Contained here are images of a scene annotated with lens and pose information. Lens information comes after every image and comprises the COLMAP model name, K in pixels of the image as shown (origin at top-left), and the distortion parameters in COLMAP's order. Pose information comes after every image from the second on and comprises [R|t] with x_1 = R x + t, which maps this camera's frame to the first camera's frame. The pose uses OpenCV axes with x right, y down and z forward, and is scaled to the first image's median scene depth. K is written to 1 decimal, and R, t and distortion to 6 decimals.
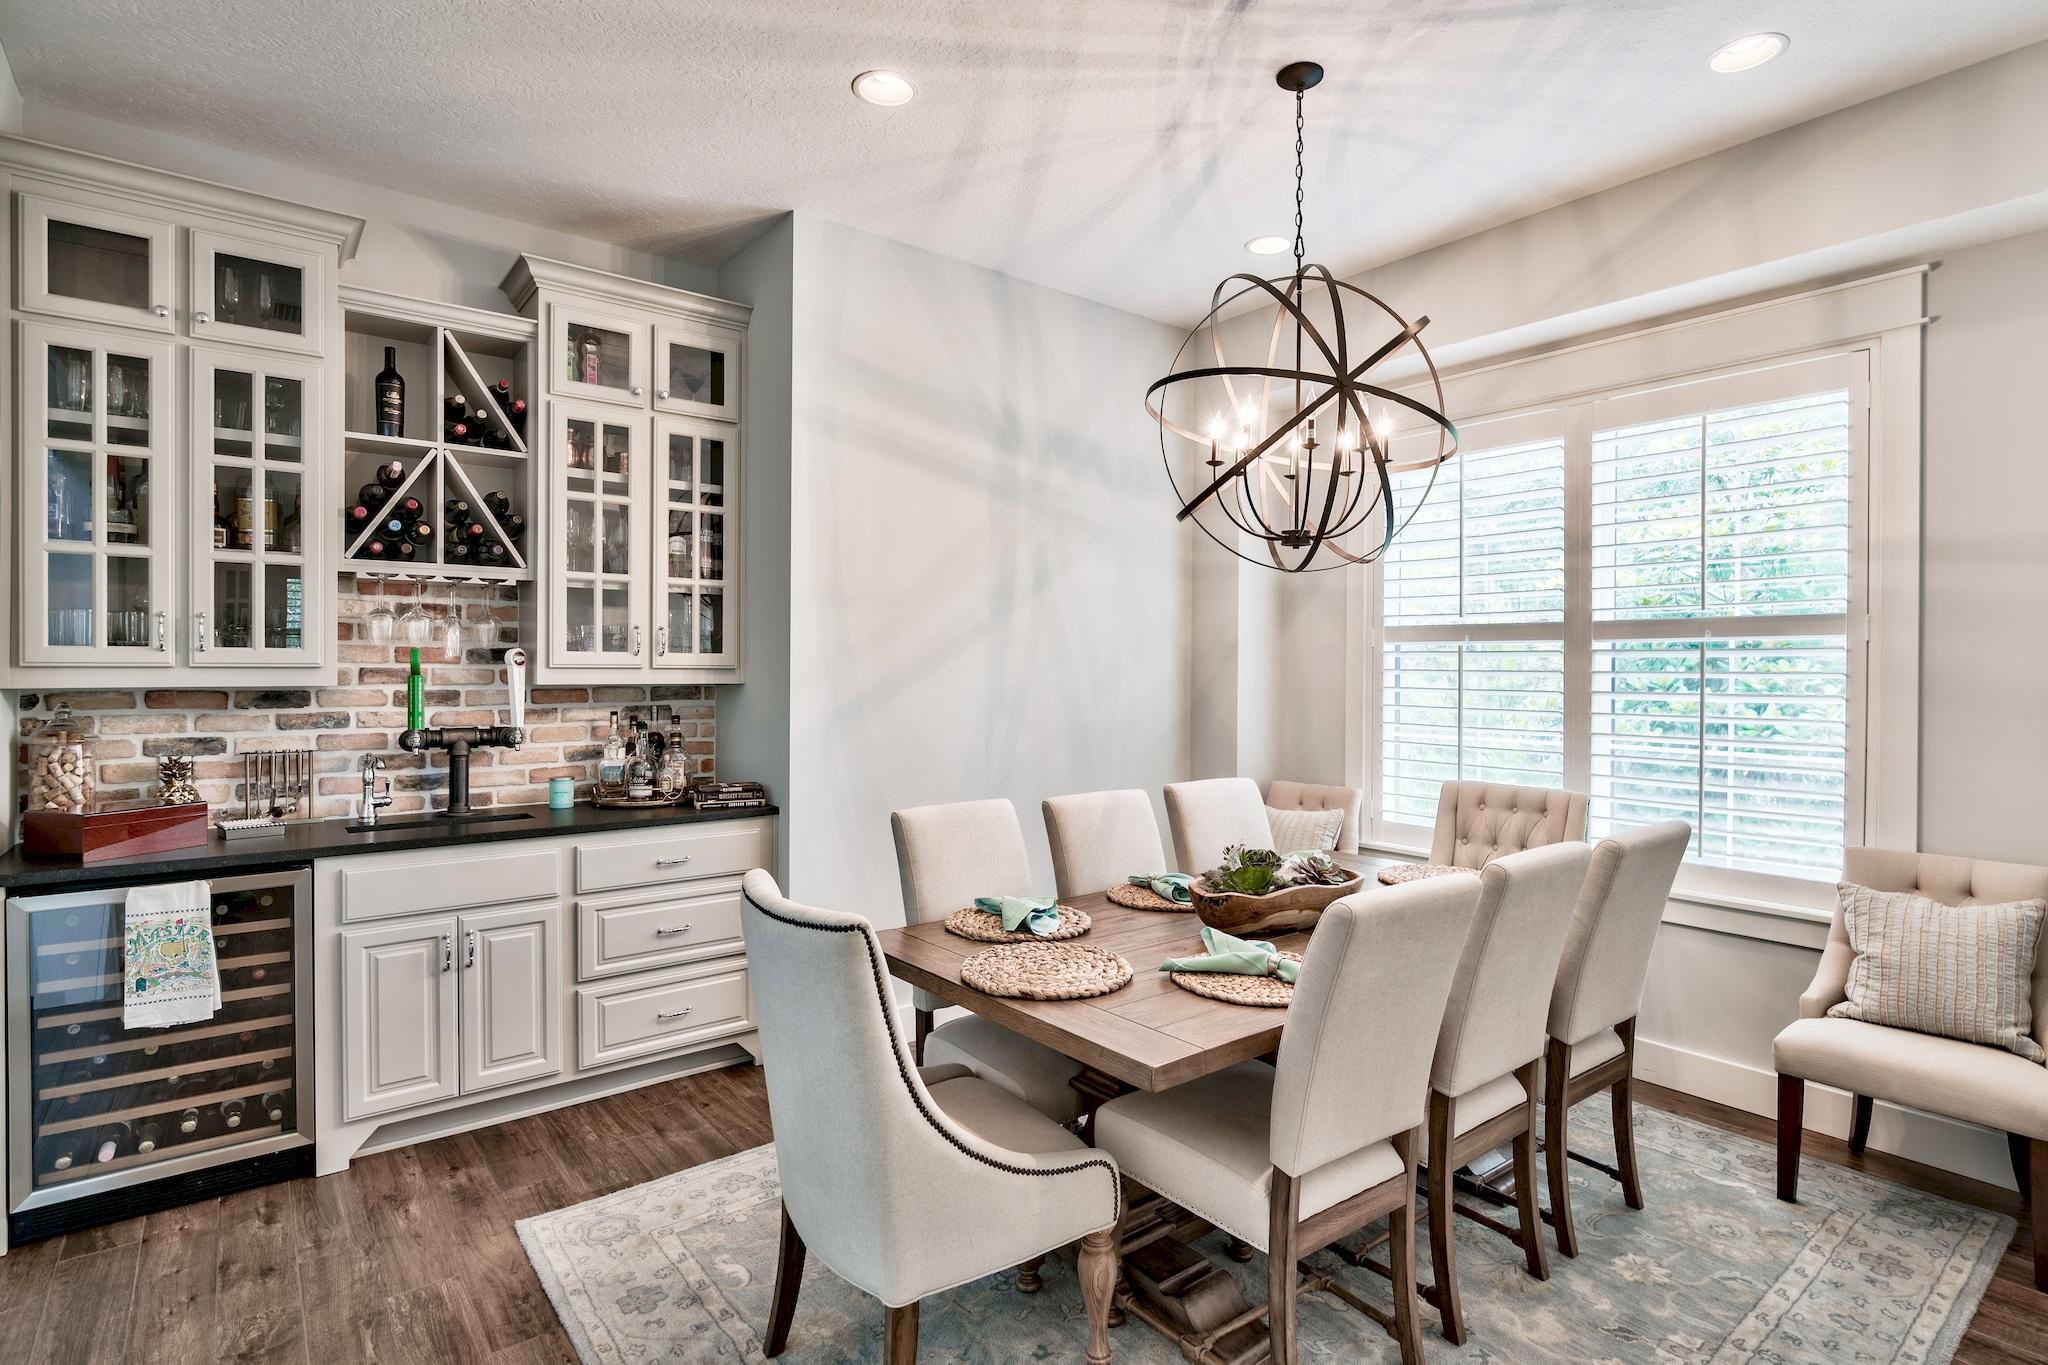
lens RADIAL K [[1006.7, 0, 1048.8], [0, 1006.7, 675.0], [0, 0, 1]] dist [-0.009927, -0.000683]
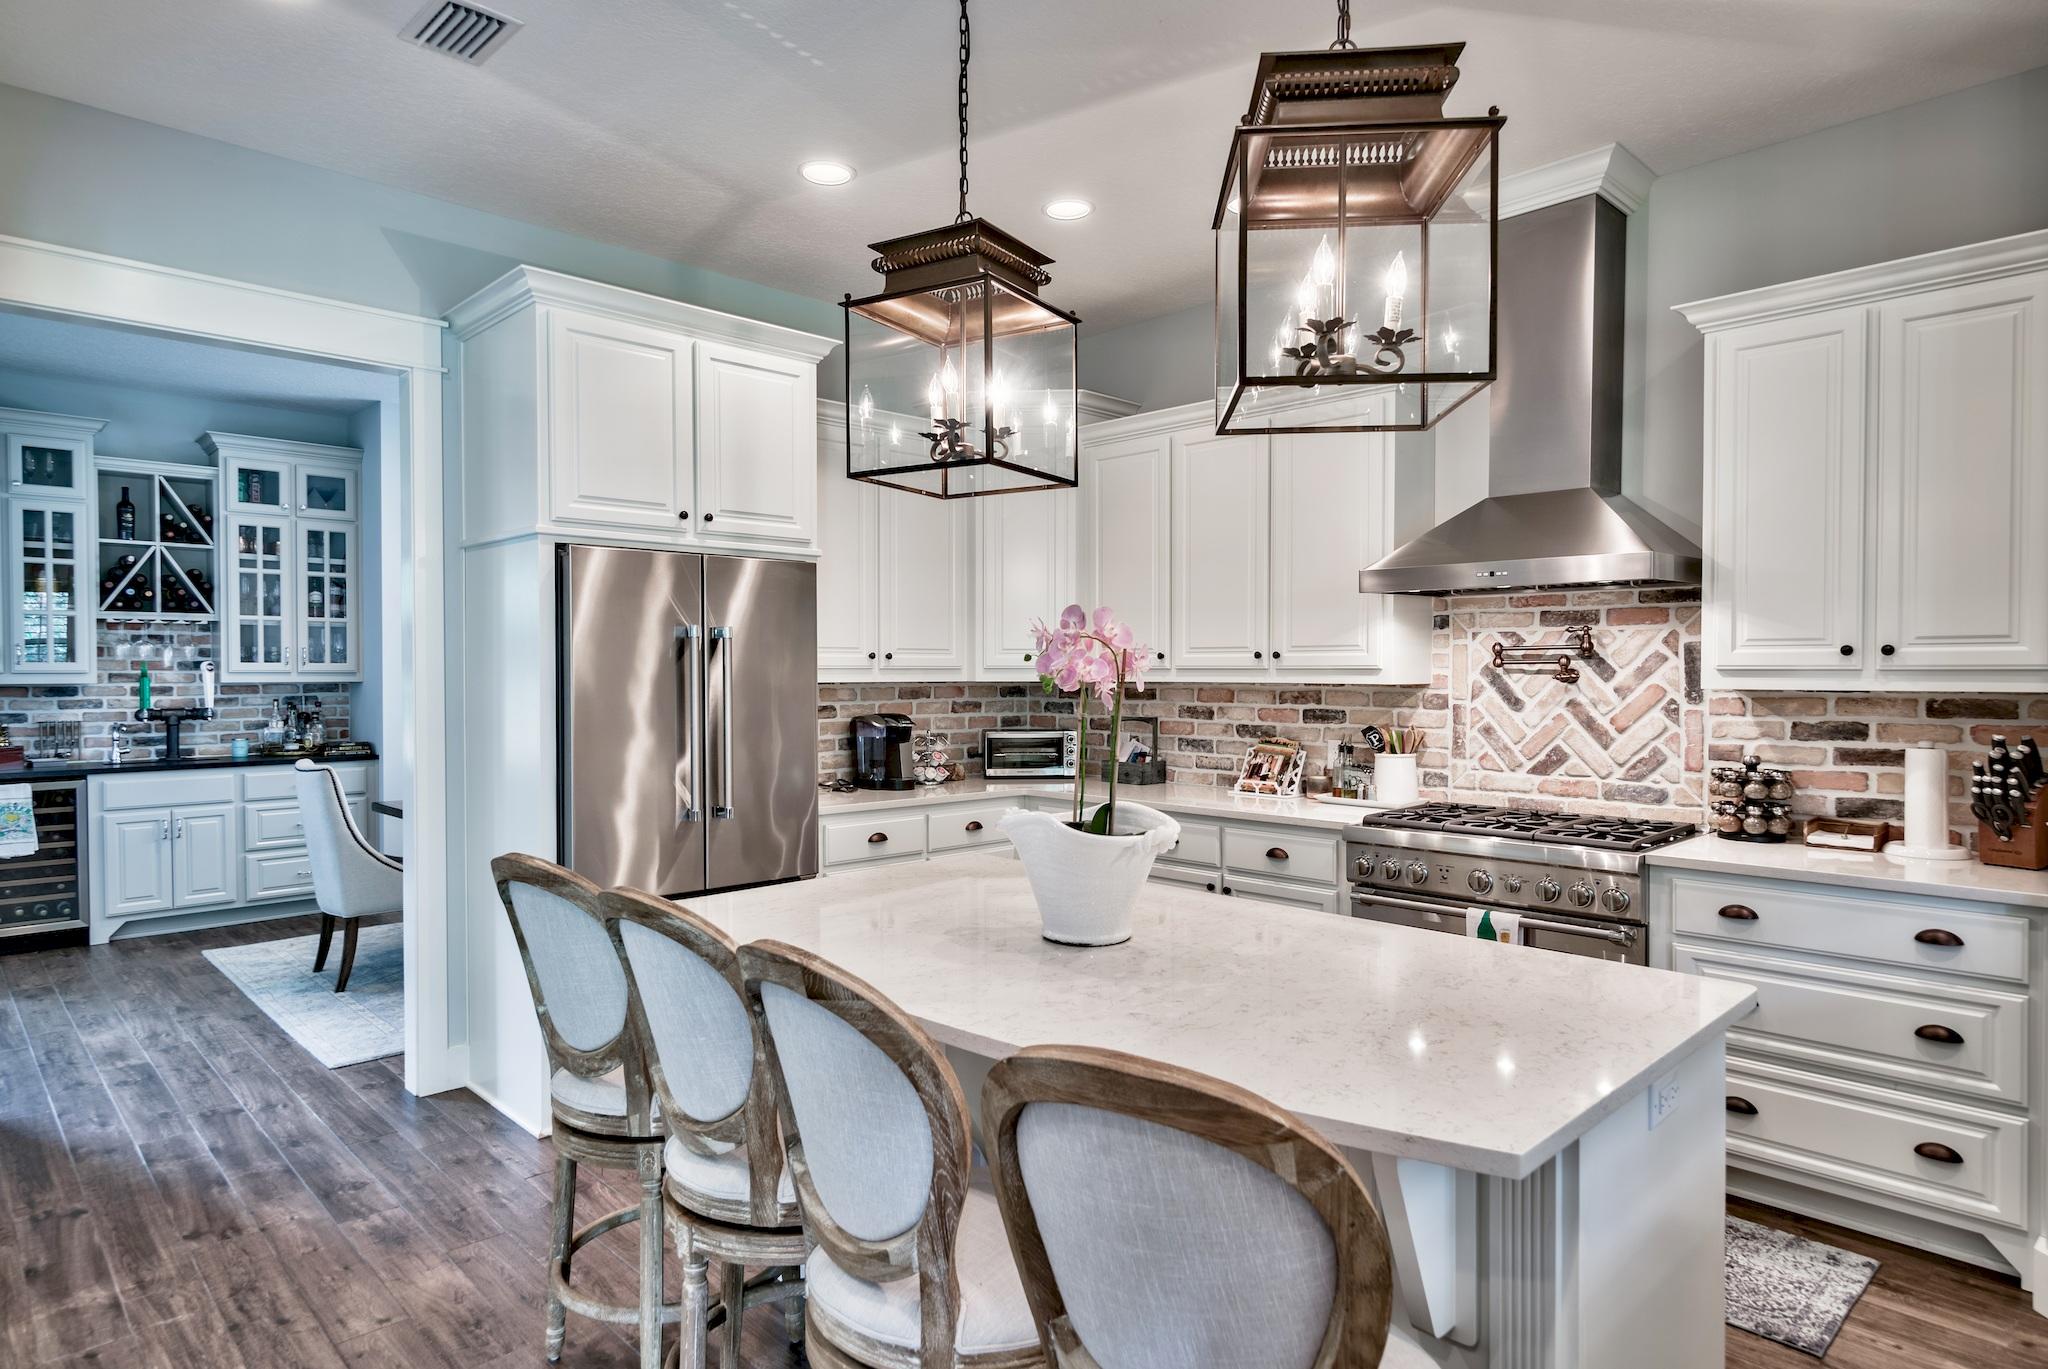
lens RADIAL K [[1167.0, 0, 1028.8], [0, 1167.0, 688.6], [0, 0, 1]] dist [0.005253, -0.000136]
pose [[0.996567, -0.006990, 0.082493, 0.713550], [0.006179, 0.999930, 0.010080, 0.008825], [-0.082558, -0.009536, 0.996541, -1.124494]]
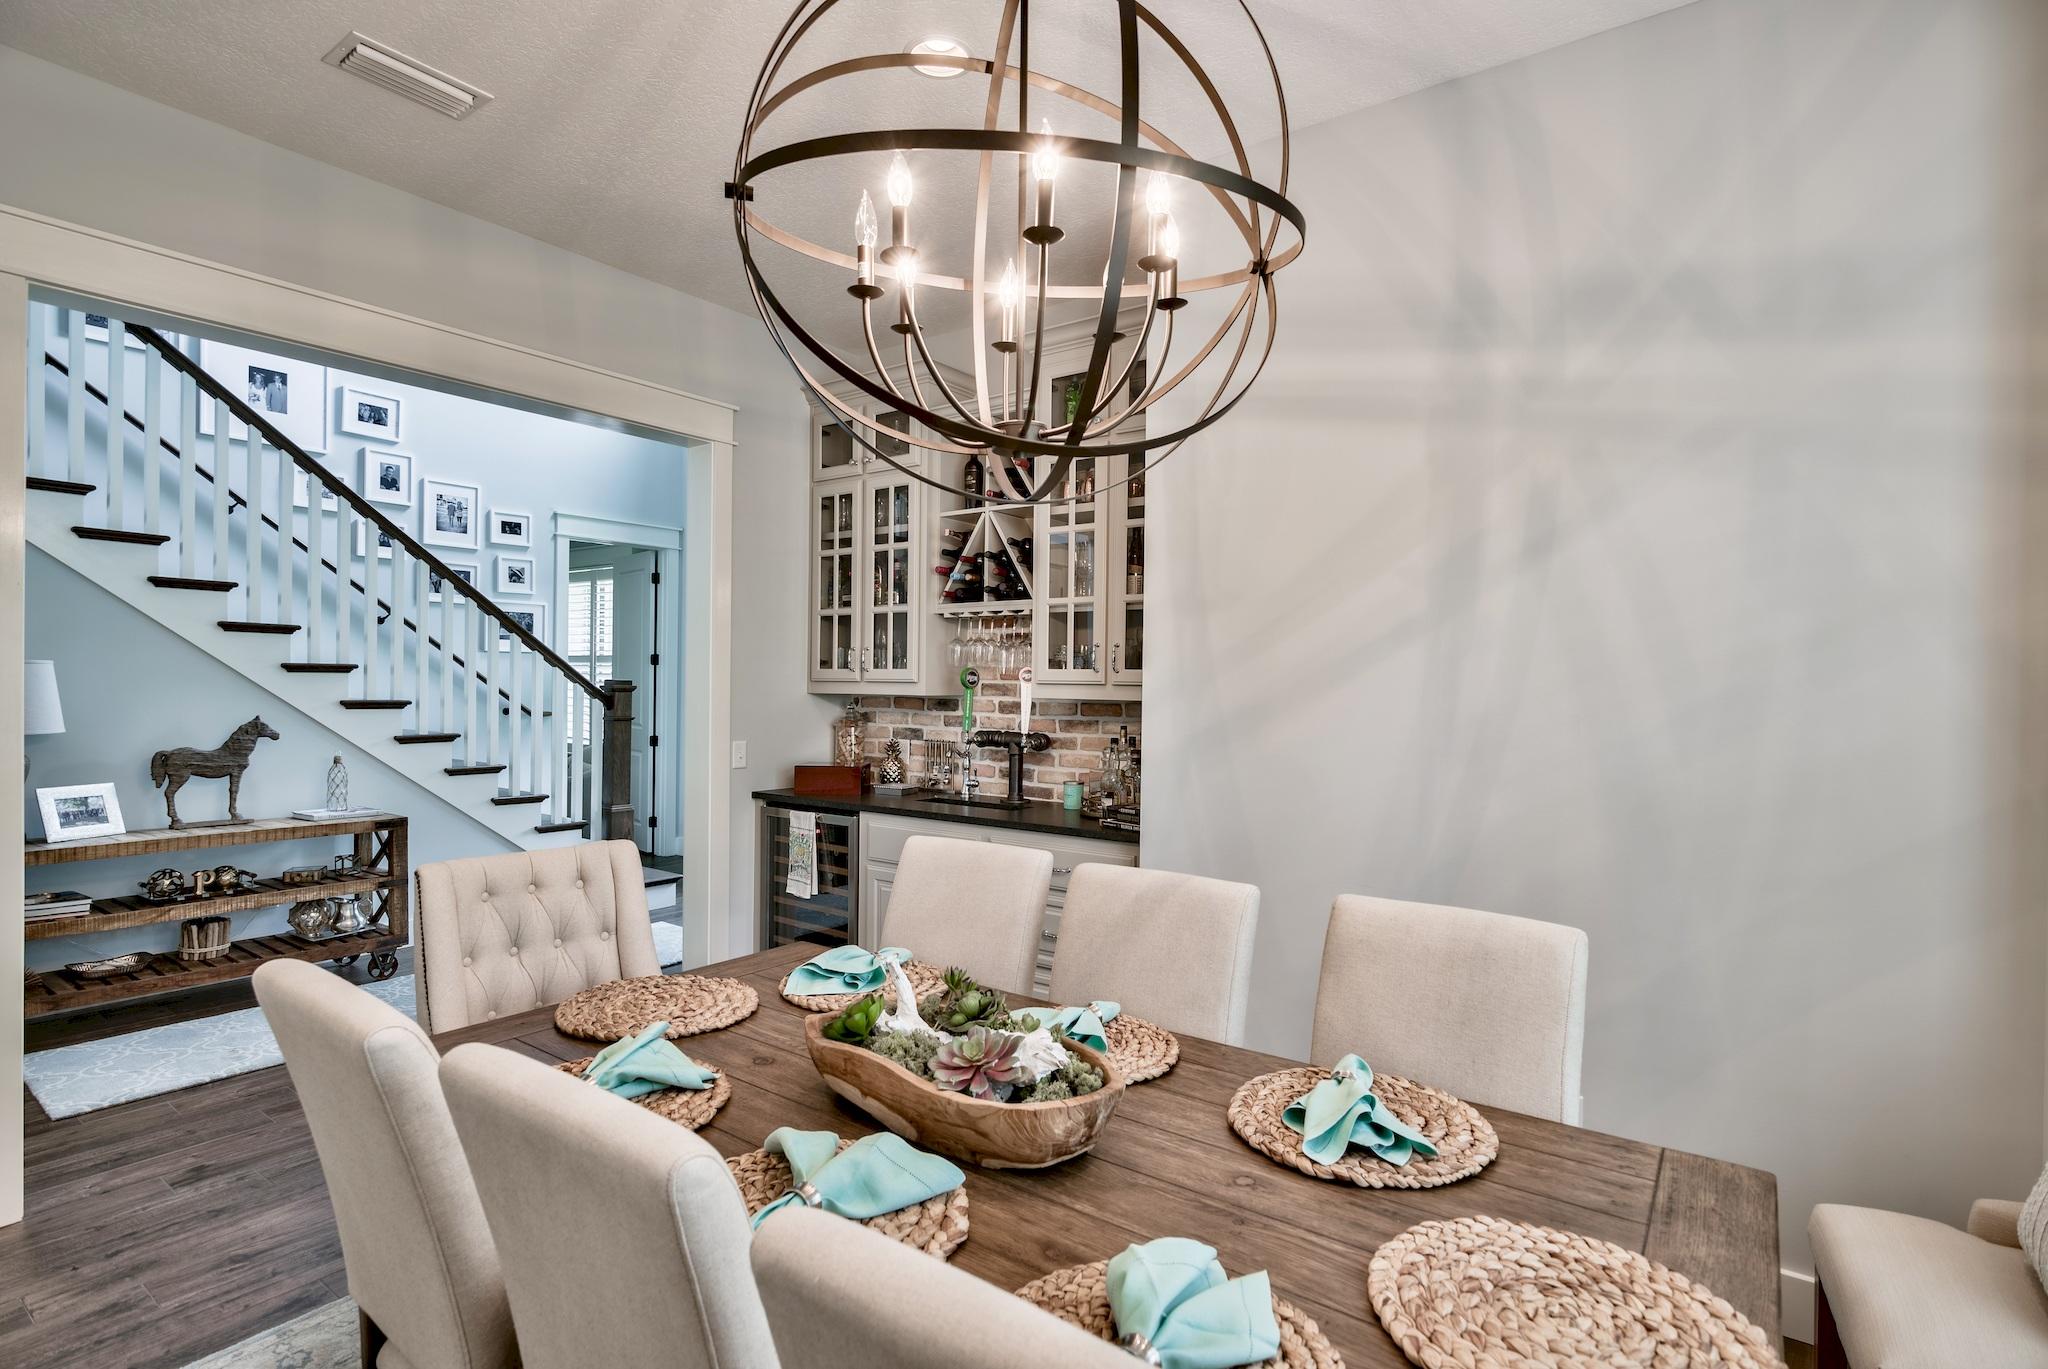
lens RADIAL K [[1020.2, 0, 989.7], [0, 1020.2, 691.2], [0, 0, 1]] dist [-0.000907, -0.000189]
pose [[0.241294, 0.008935, -0.970411, 0.649952], [-0.017464, 0.999836, 0.004863, -0.003245], [0.970295, 0.015774, 0.241410, 0.693034]]
